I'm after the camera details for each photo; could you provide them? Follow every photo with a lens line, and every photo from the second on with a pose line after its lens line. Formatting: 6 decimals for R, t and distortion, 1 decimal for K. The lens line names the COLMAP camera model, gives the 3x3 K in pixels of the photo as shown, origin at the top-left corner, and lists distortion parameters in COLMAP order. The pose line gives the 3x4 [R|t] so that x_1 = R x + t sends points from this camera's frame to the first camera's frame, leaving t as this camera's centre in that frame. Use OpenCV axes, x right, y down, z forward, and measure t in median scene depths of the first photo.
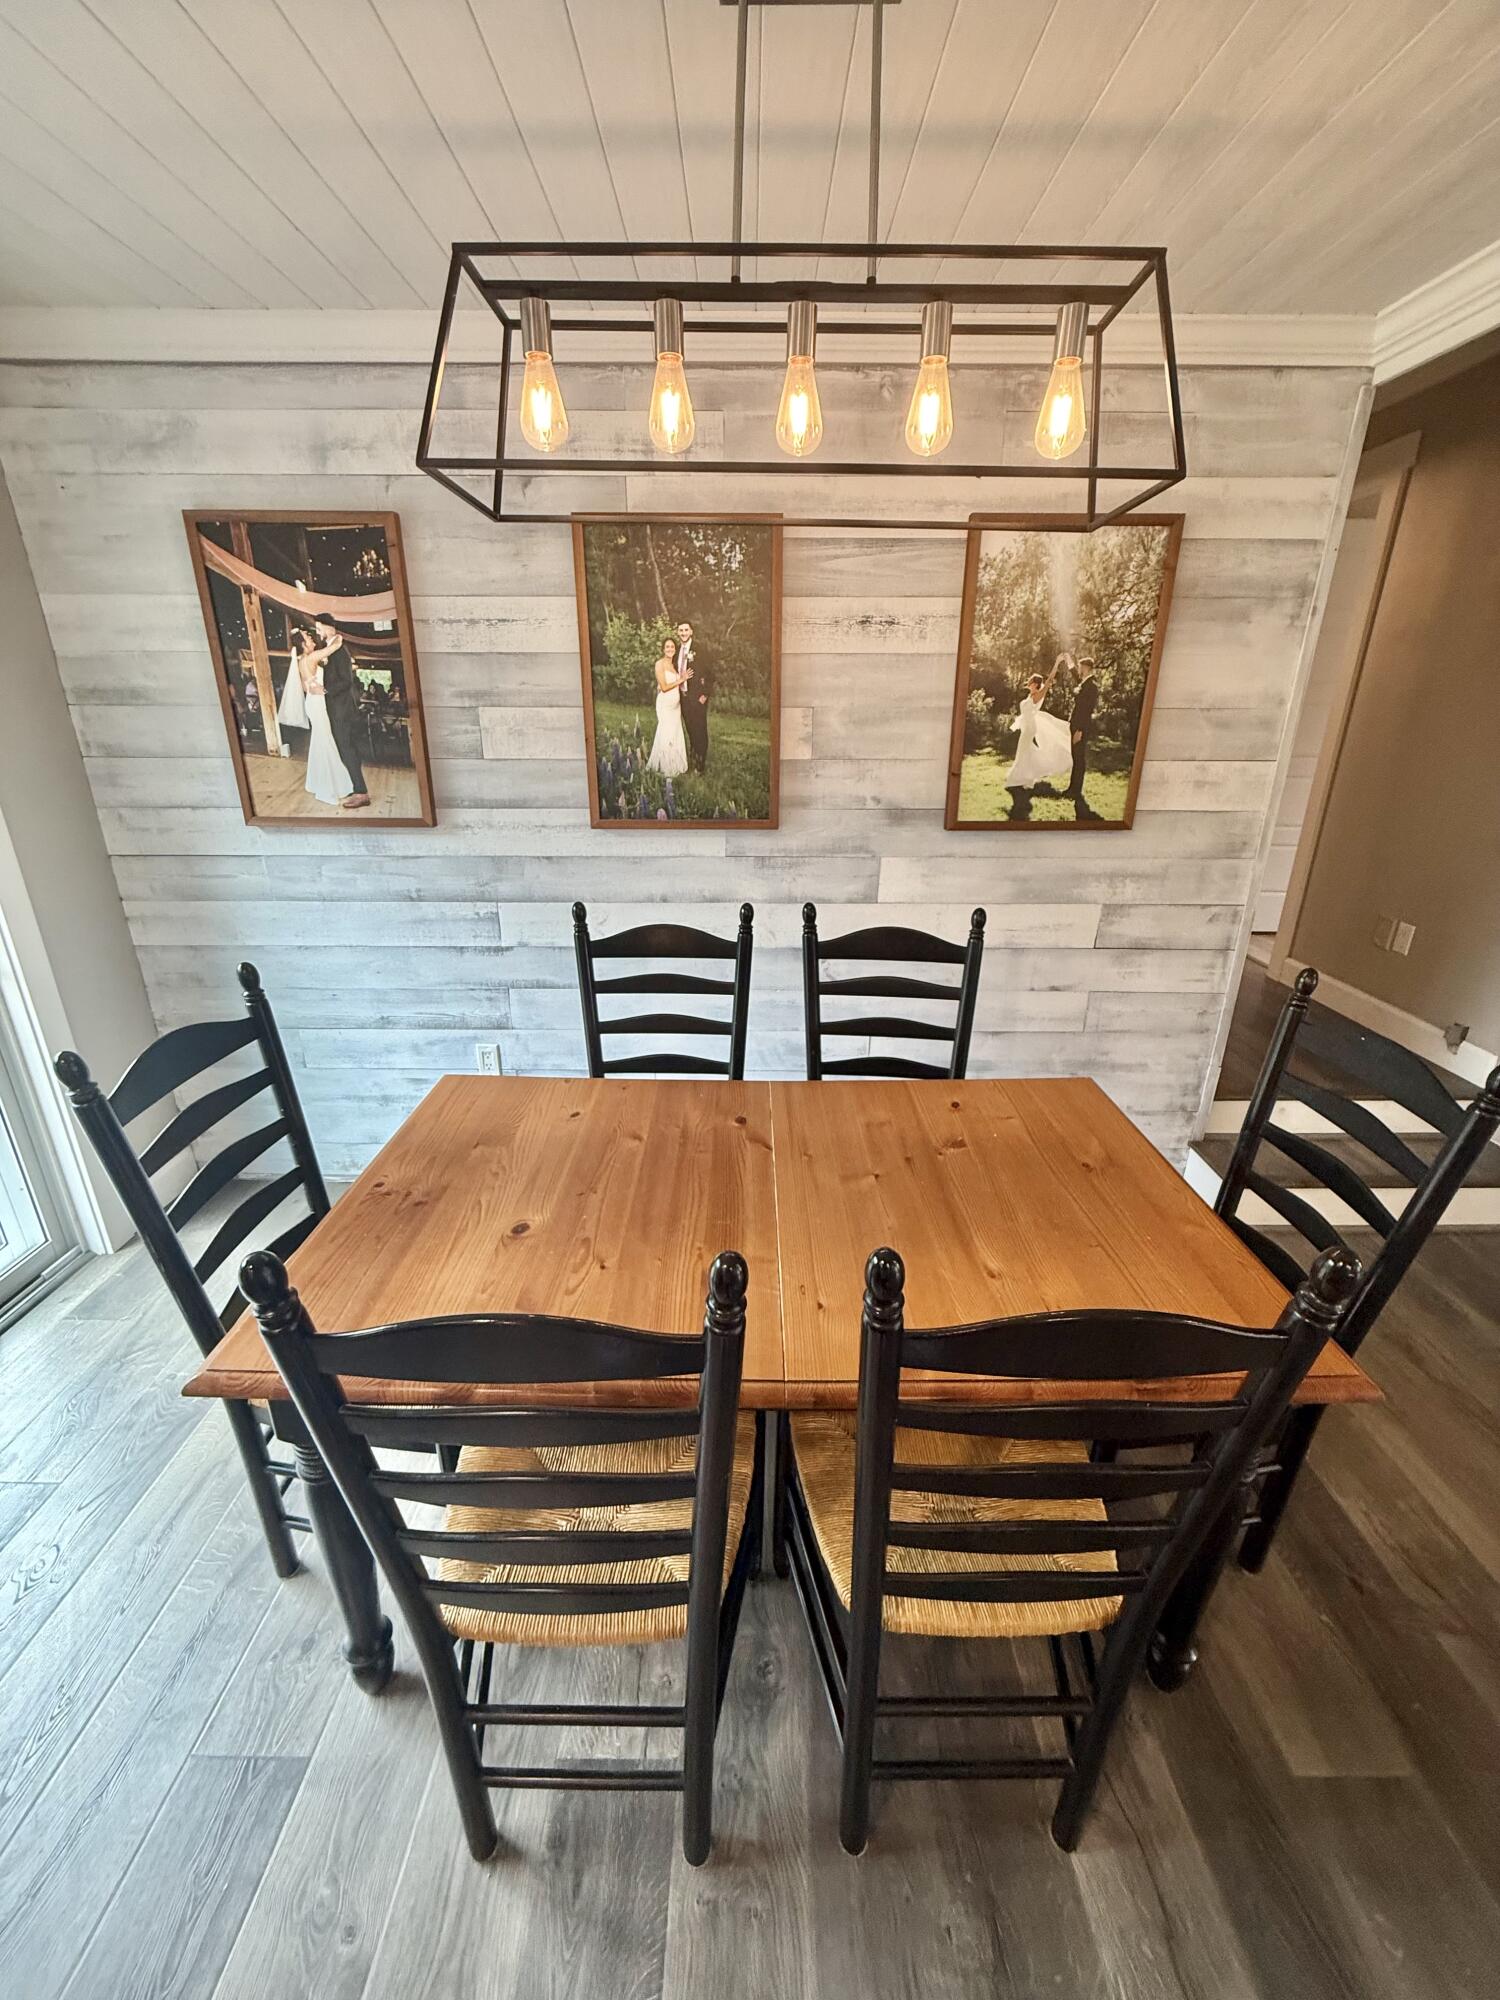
lens RADIAL K [[795.9, 0, 751.4], [0, 795.9, 998.5], [0, 0, 1]] dist [-0.003397, 0.000387]
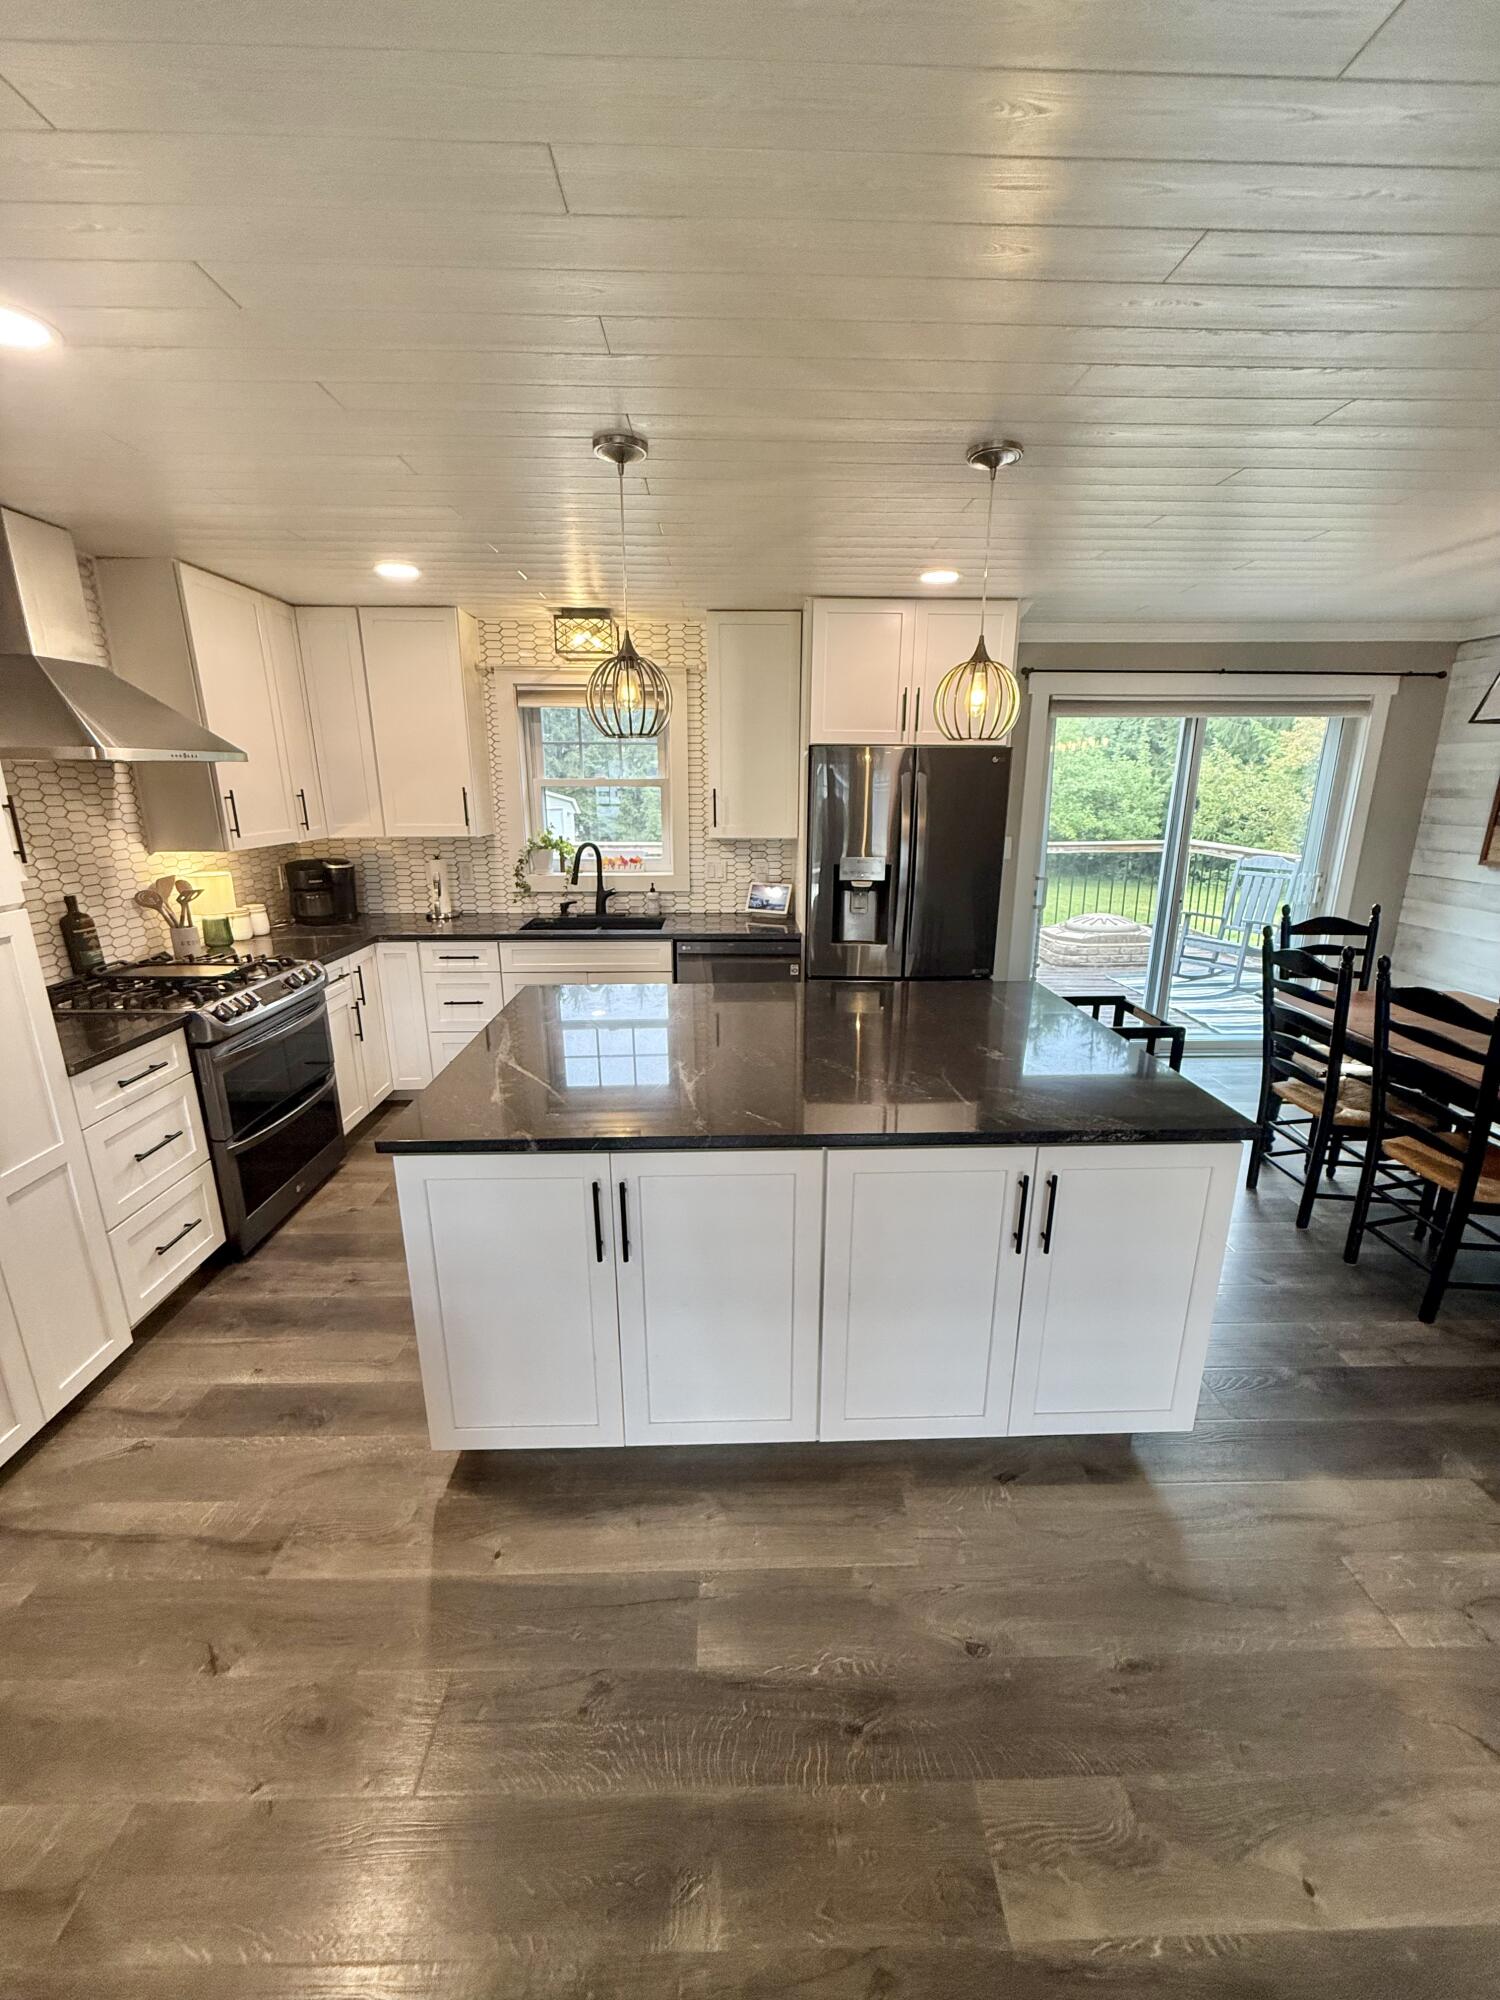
lens RADIAL K [[795.9, 0, 751.4], [0, 795.9, 998.5], [0, 0, 1]] dist [-0.003397, 0.000387]
pose [[0.028297, 0.257704, -0.965810, 1.106974], [-0.344596, 0.909484, 0.232578, 0.200745], [0.938325, 0.326233, 0.114539, -0.626861]]
